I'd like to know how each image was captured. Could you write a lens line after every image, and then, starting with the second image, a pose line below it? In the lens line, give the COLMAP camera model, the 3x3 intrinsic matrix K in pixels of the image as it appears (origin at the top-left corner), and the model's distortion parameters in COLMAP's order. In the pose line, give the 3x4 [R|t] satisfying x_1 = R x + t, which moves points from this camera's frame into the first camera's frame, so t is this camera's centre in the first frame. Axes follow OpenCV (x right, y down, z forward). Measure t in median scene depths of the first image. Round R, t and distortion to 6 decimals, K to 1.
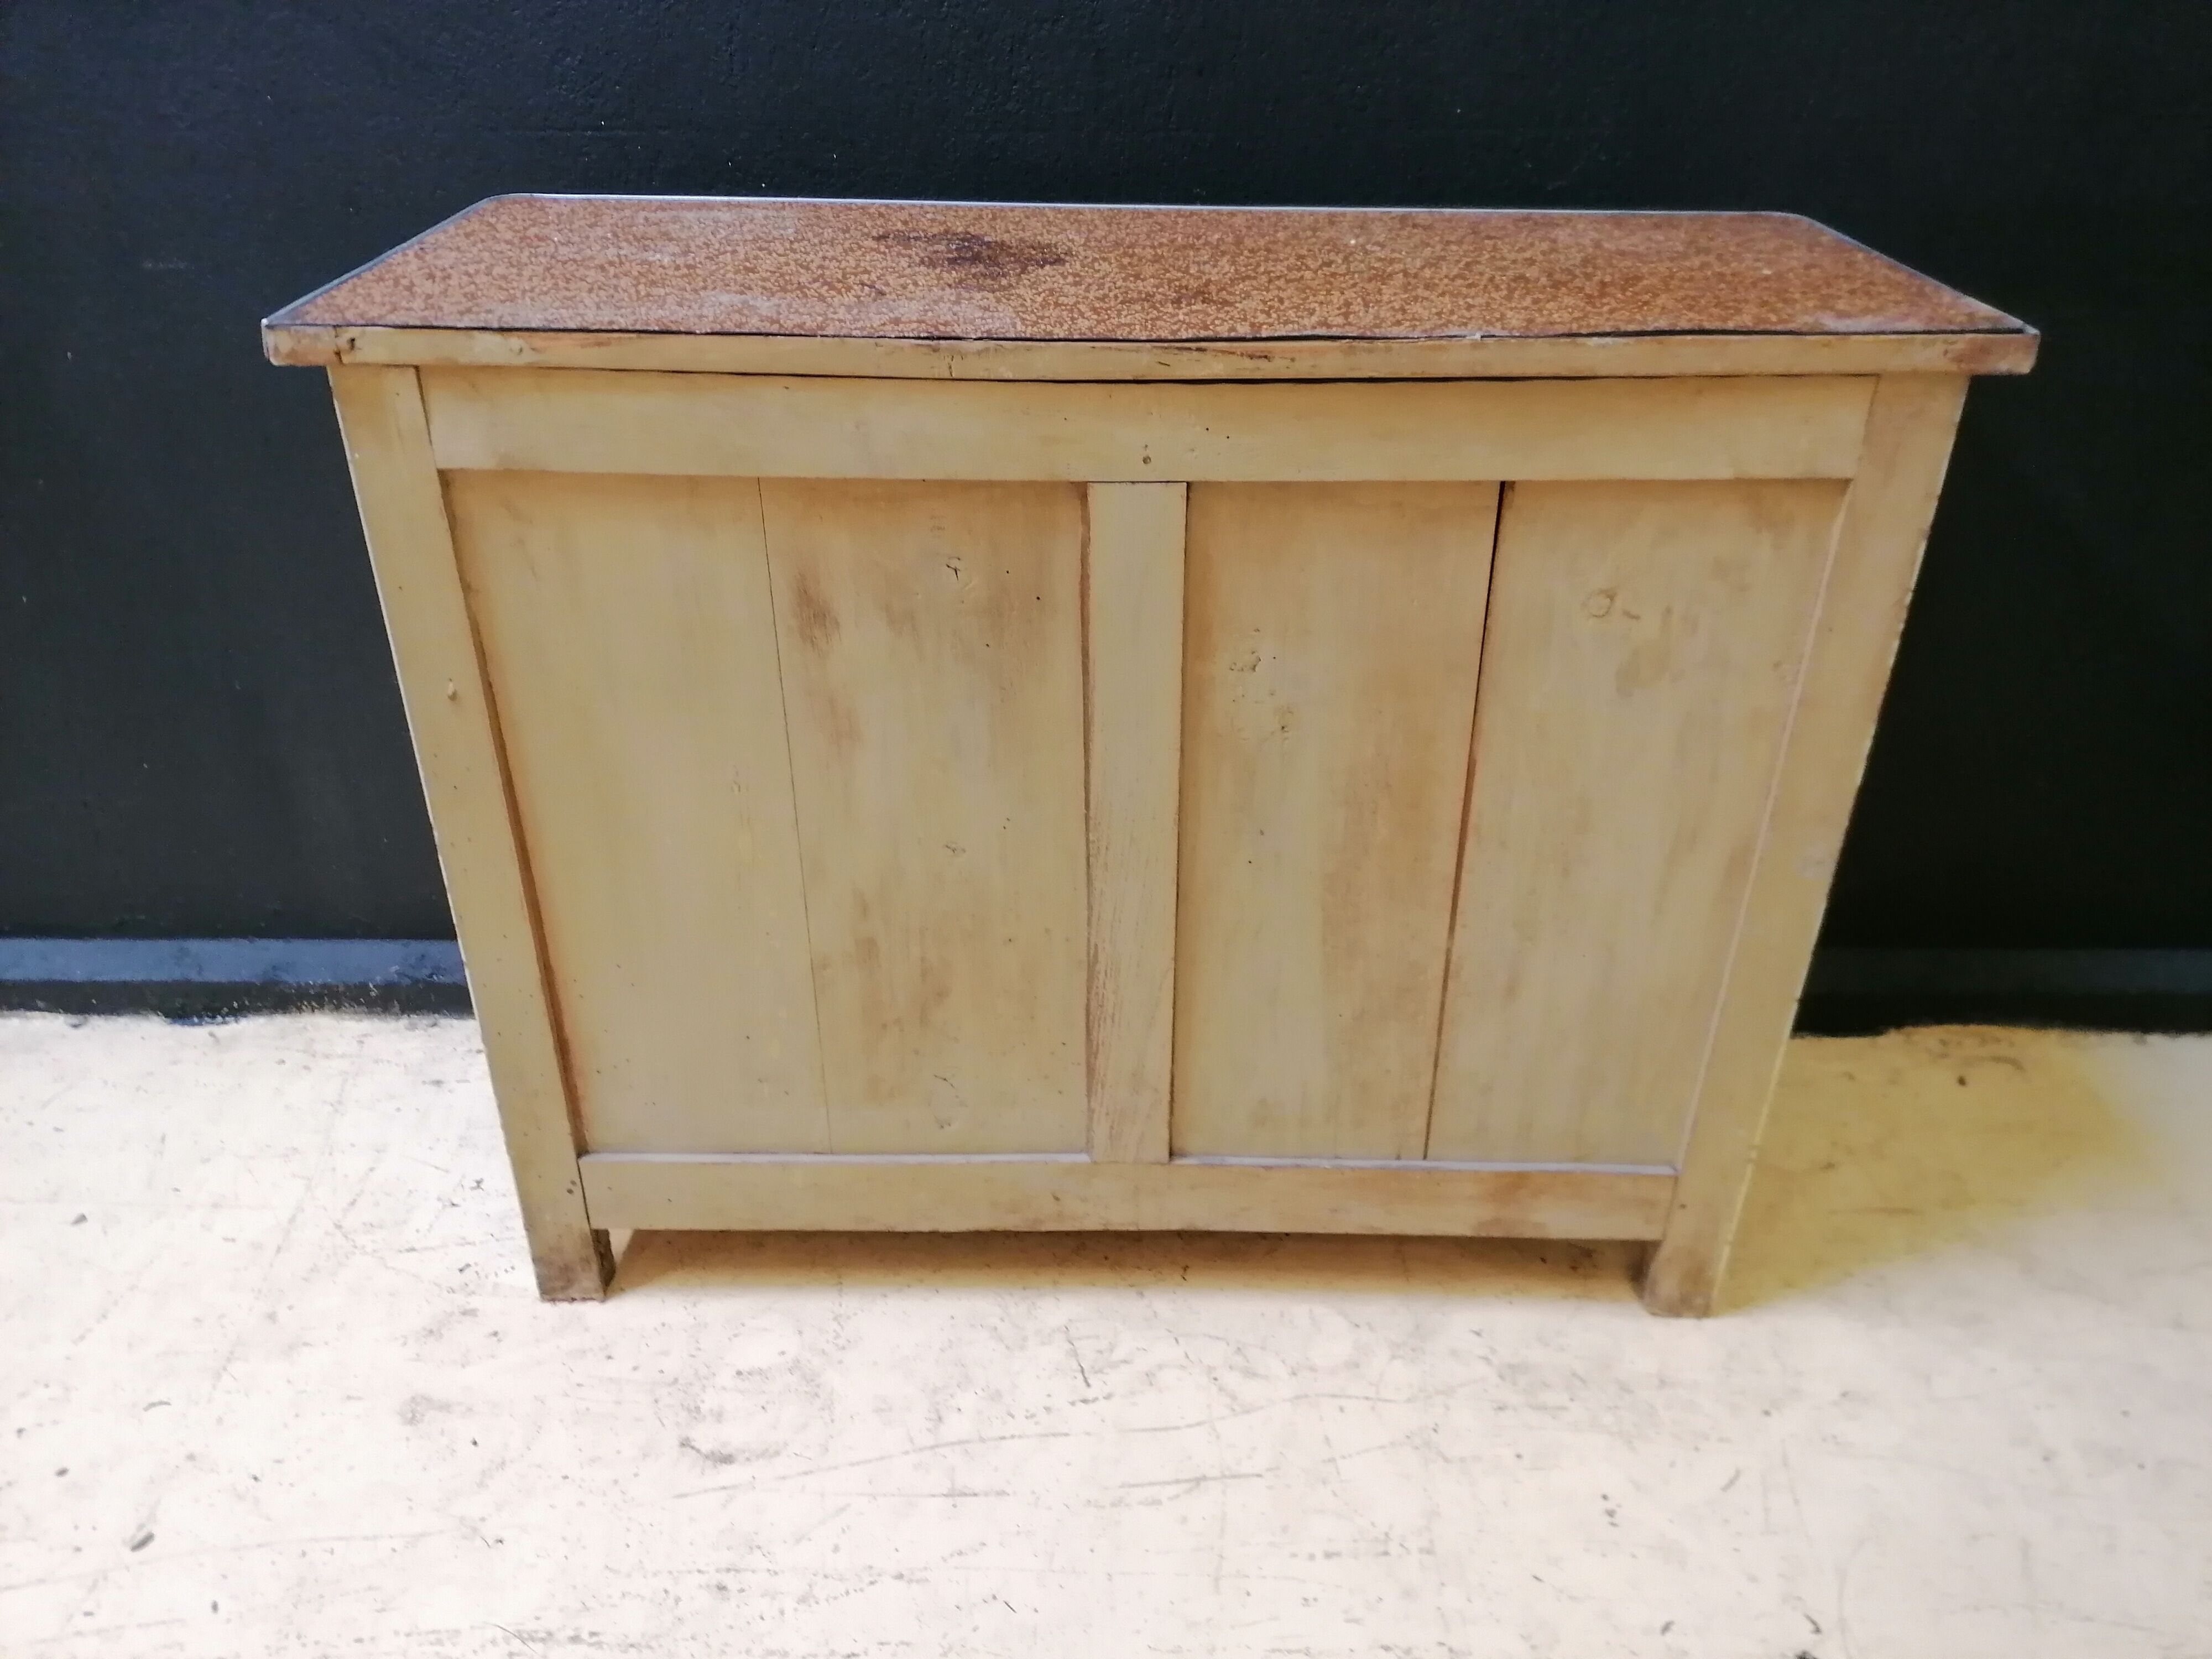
lens RADIAL K [[1664.3, 0, 1111.2], [0, 1664.3, 831.7], [0, 0, 1]] dist [0.091746, -0.119970]
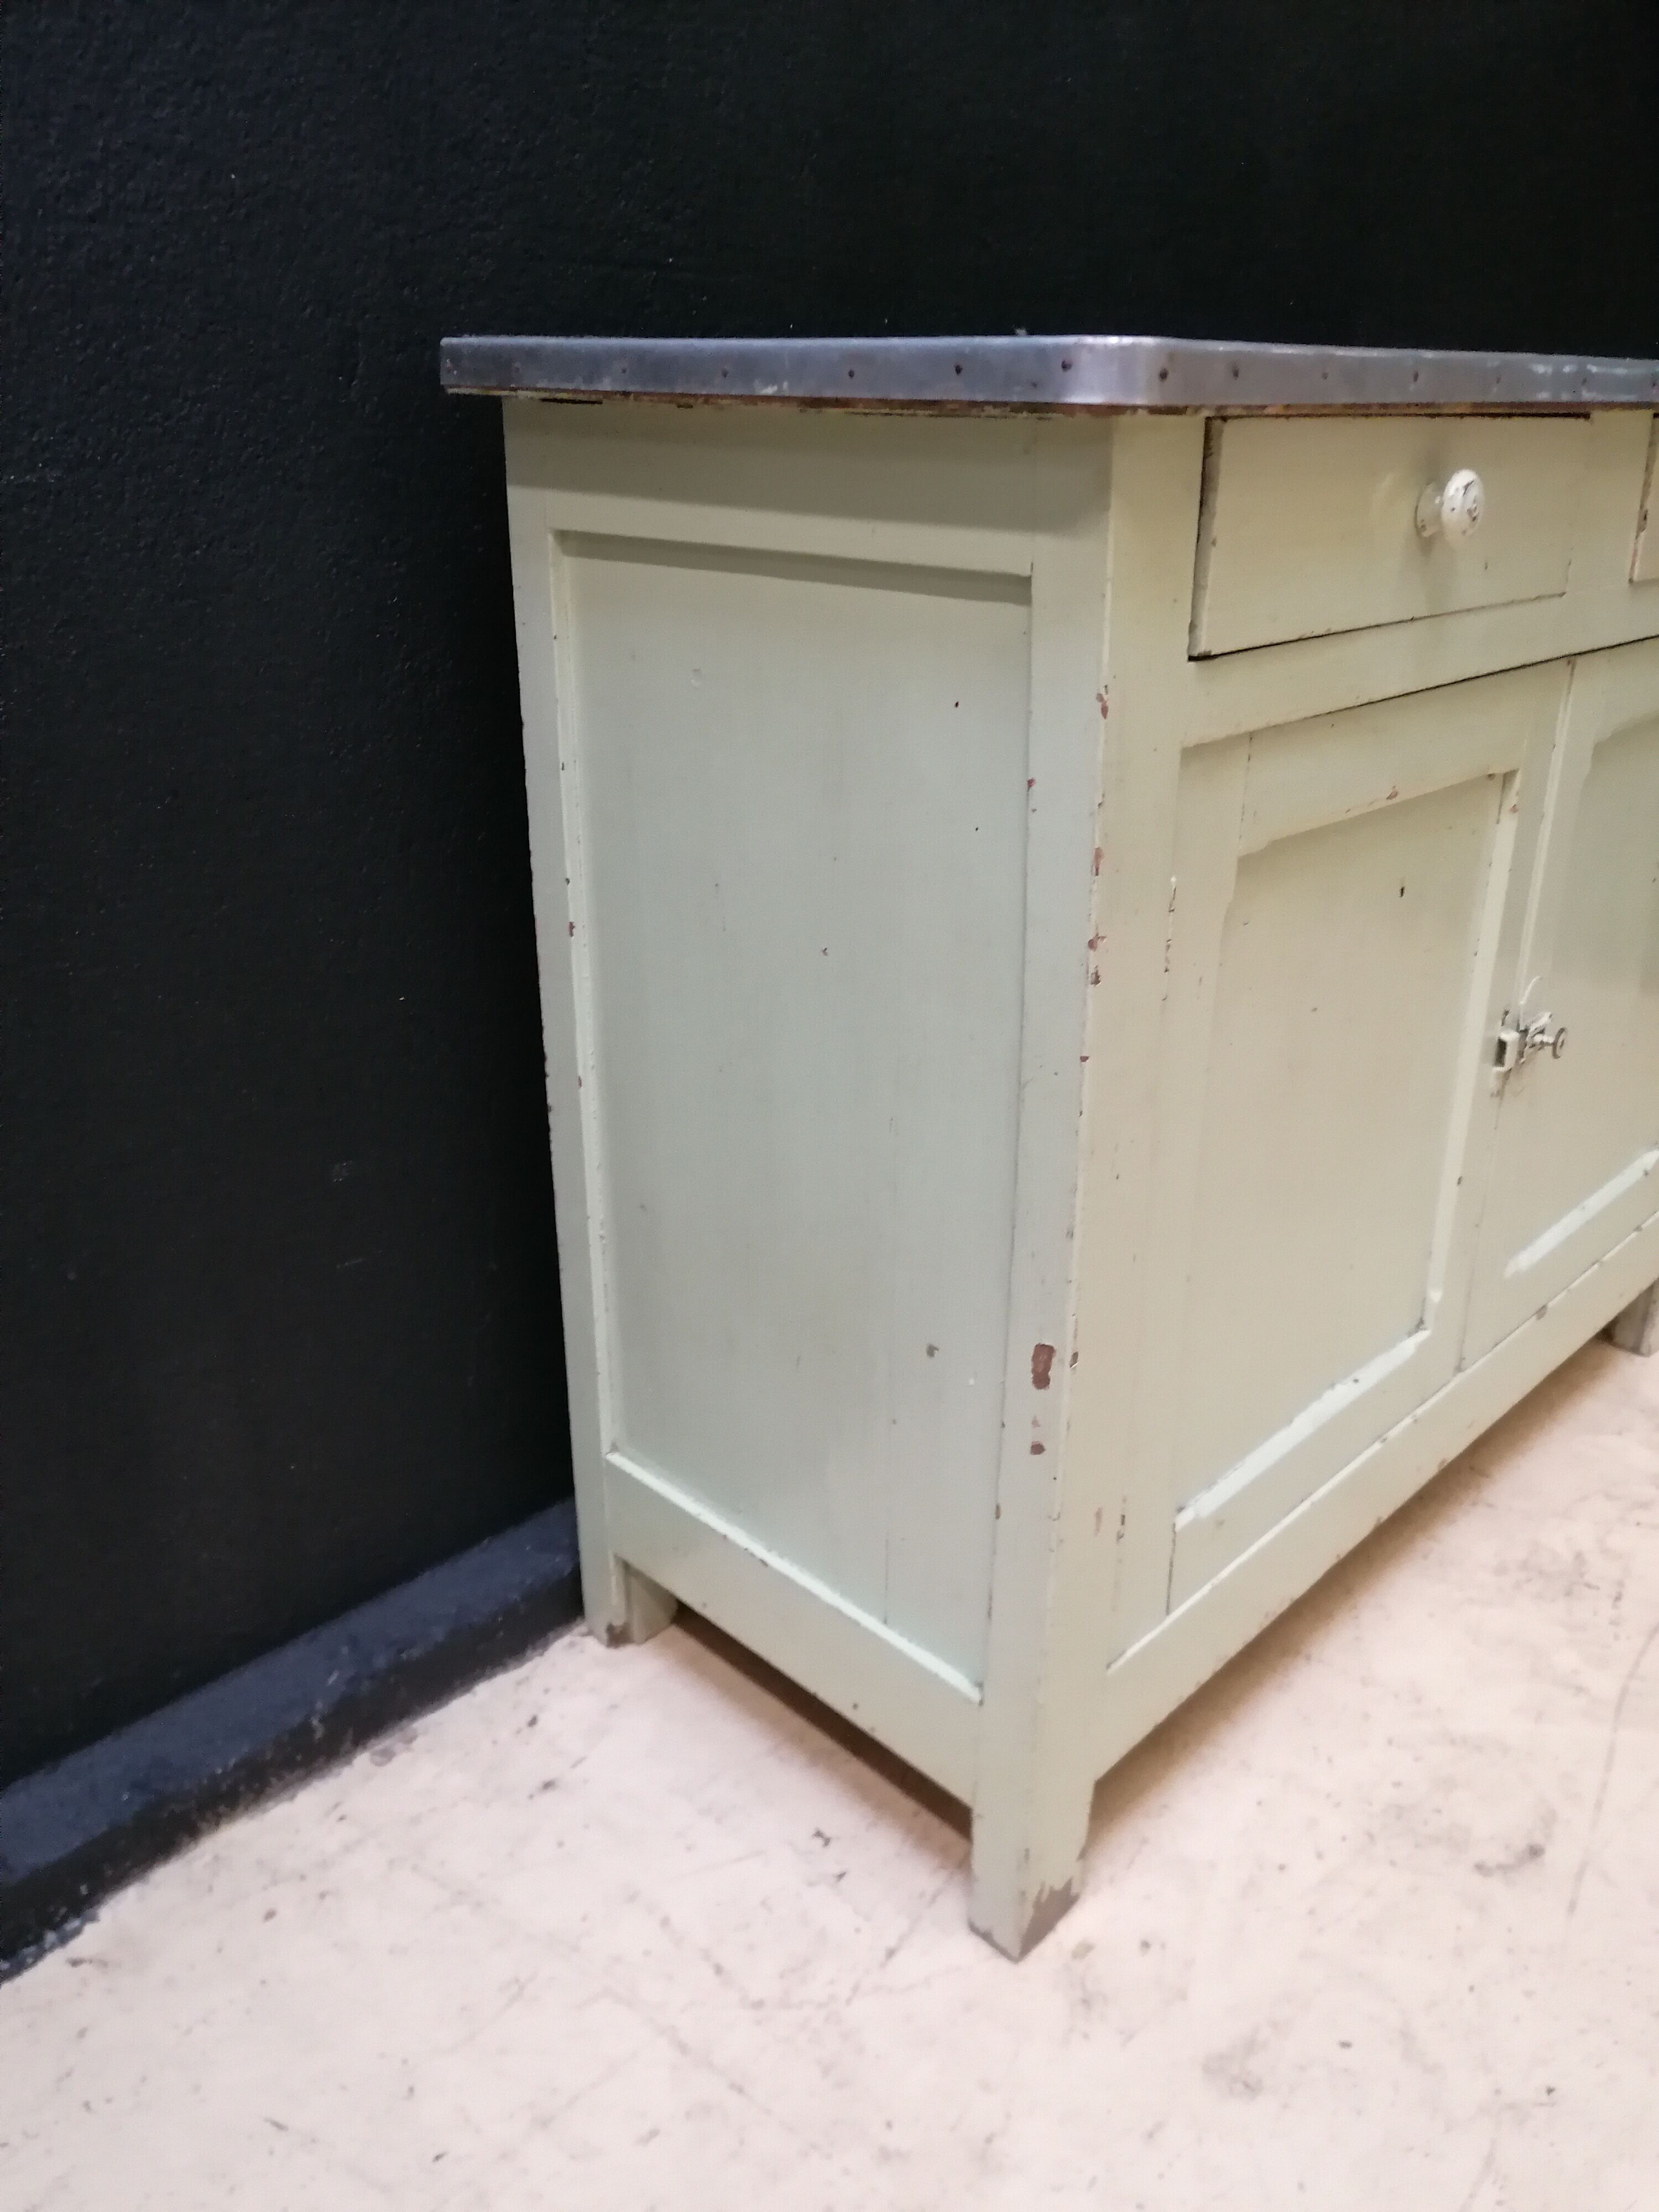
lens RADIAL K [[1664.3, 0, 829.5], [0, 1664.3, 1106.0], [0, 0, 1]] dist [0.091746, -0.119970]
pose [[0.692322, -0.265431, 0.670996, -0.827587], [0.348132, 0.937374, 0.011607, -0.069139], [-0.632055, 0.225560, 0.741370, 0.509757]]
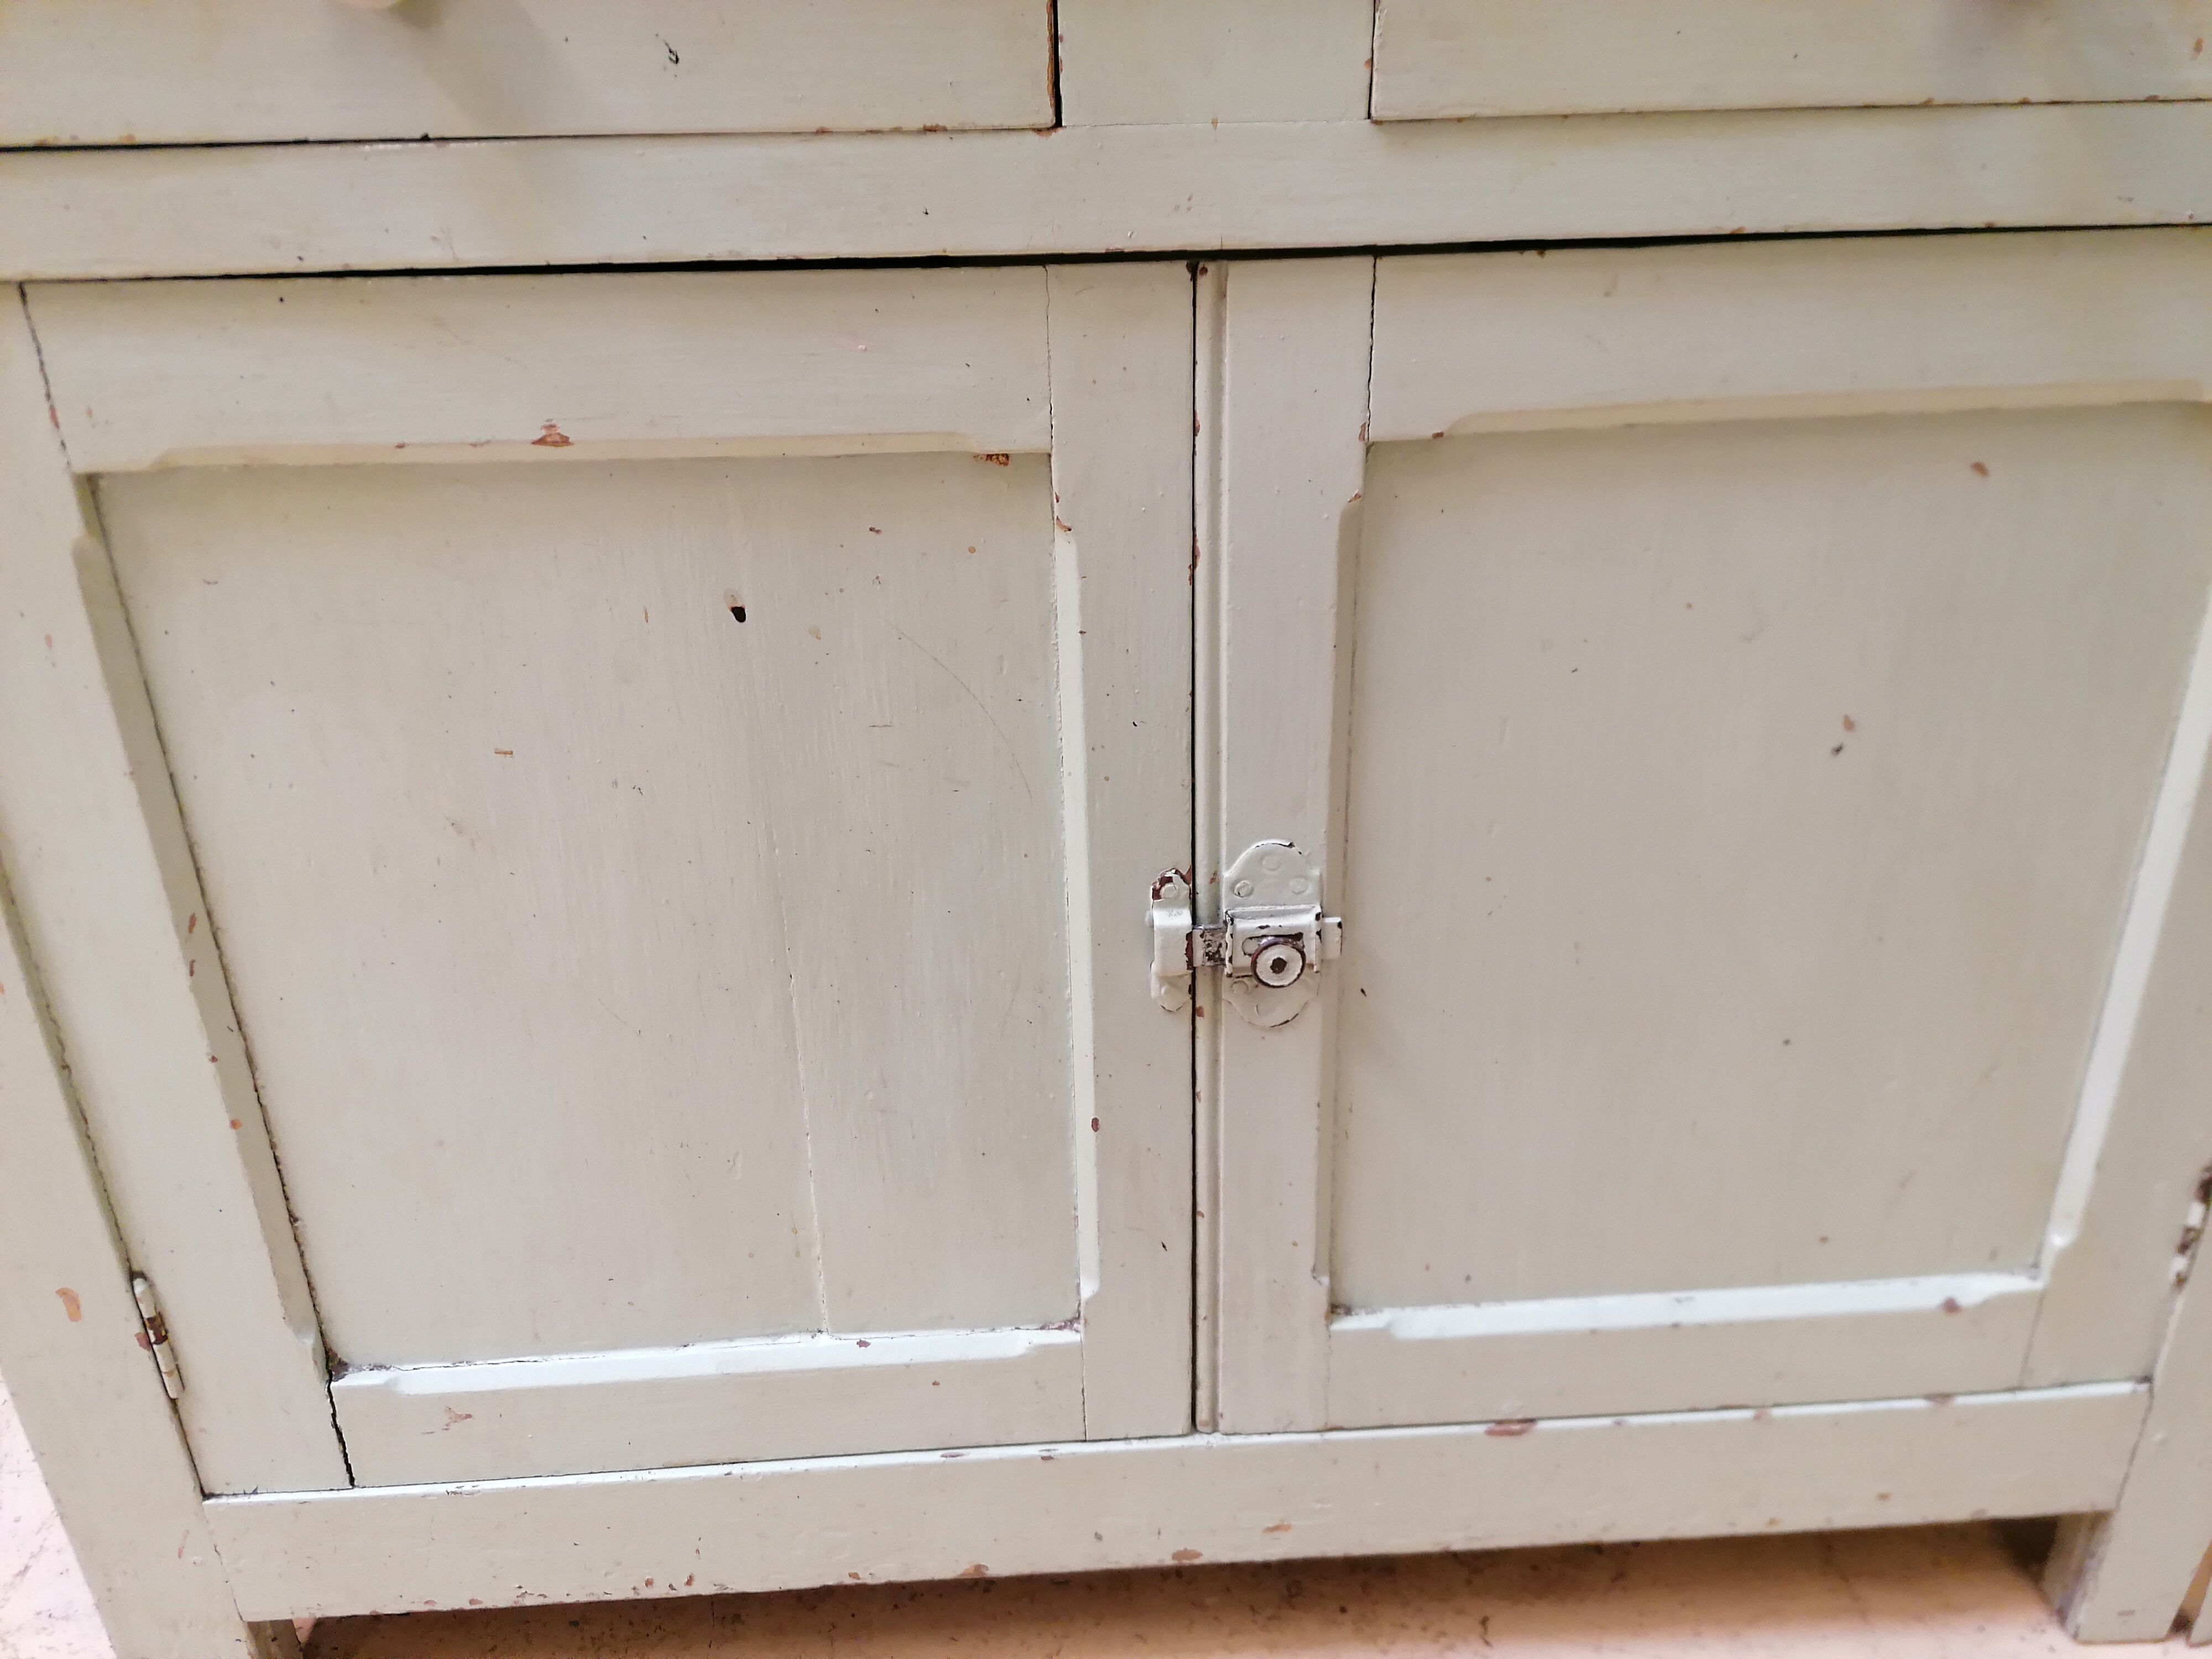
lens RADIAL K [[1664.3, 0, 1111.2], [0, 1664.3, 831.7], [0, 0, 1]] dist [0.091746, -0.119970]
pose [[0.997925, -0.040056, 0.050401, -0.107879], [0.043539, 0.996594, -0.070035, 0.026892], [-0.047424, 0.072084, 0.996270, 0.429319]]
